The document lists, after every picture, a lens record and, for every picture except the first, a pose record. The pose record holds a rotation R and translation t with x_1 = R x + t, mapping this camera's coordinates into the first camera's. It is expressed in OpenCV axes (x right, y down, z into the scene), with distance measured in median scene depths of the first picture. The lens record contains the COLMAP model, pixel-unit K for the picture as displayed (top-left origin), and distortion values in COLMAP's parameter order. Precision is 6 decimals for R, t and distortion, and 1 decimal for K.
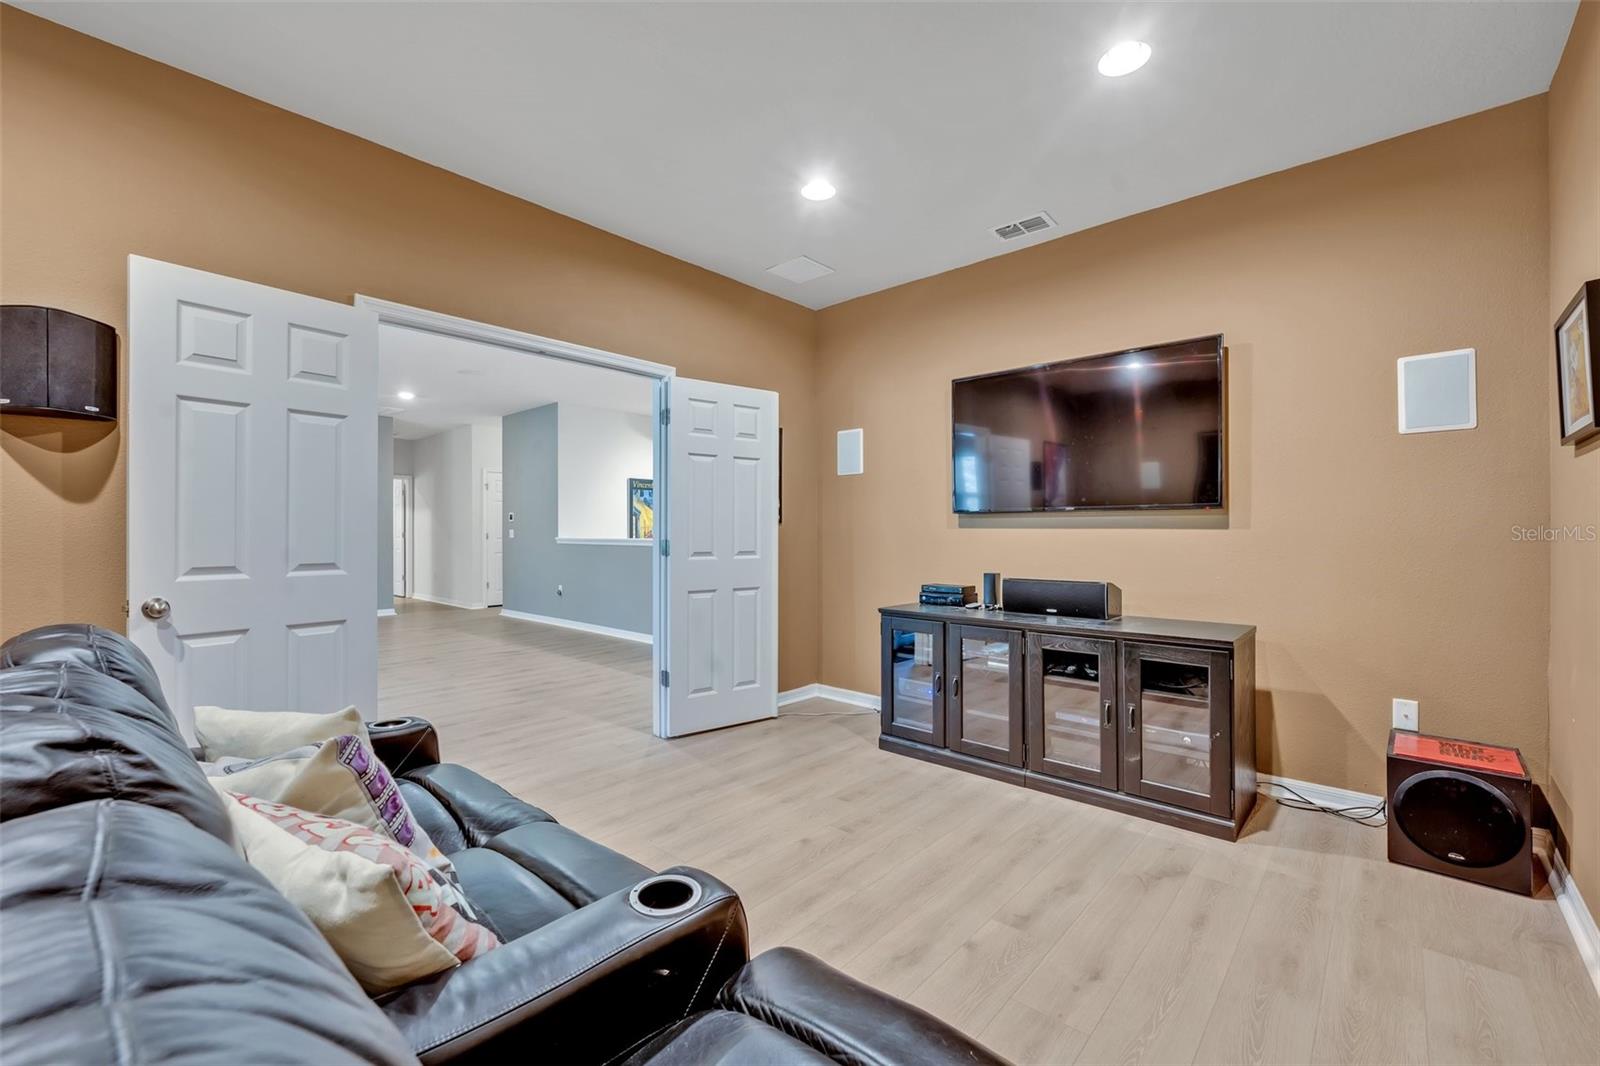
lens RADIAL K [[669.0, 0, 788.5], [0, 669.0, 533.1], [0, 0, 1]] dist [-0.002818, 0.000538]
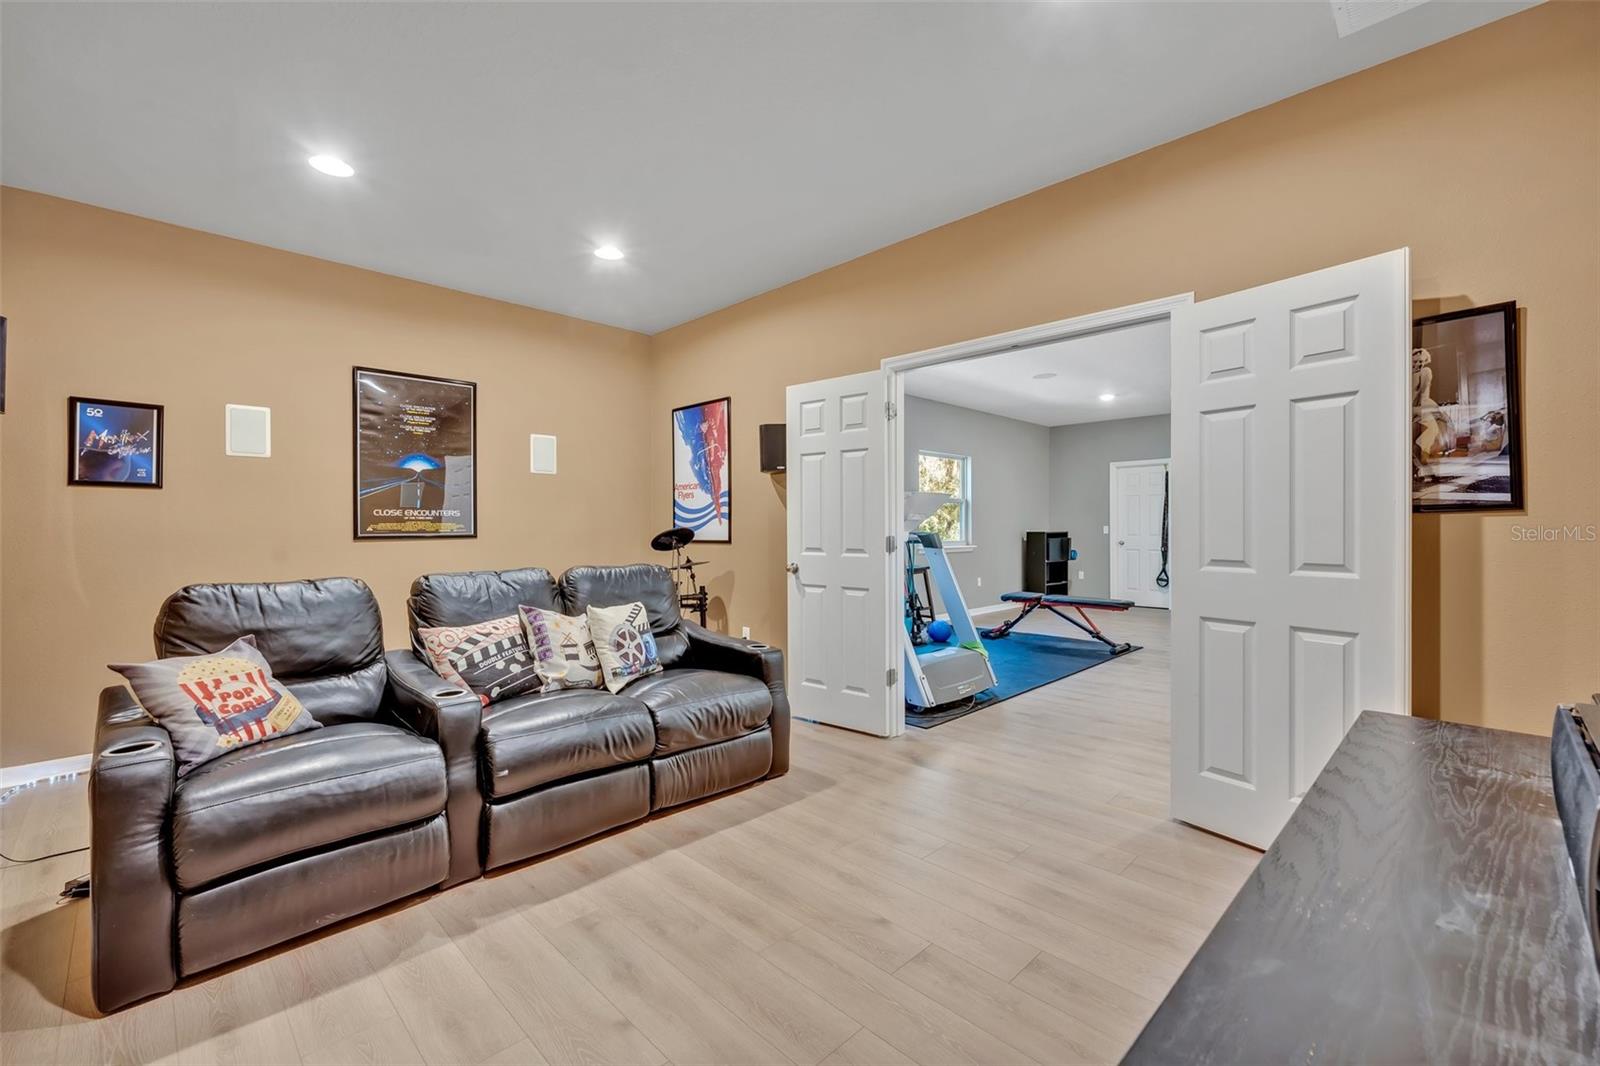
lens RADIAL K [[669.0, 0, 790.2], [0, 669.0, 524.0], [0, 0, 1]] dist [-0.002818, 0.000538]
pose [[-0.053030, 0.000597, -0.998593, 0.730024], [0.002491, 0.999997, 0.000466, -0.010583], [0.998590, -0.002462, -0.053031, 0.829864]]
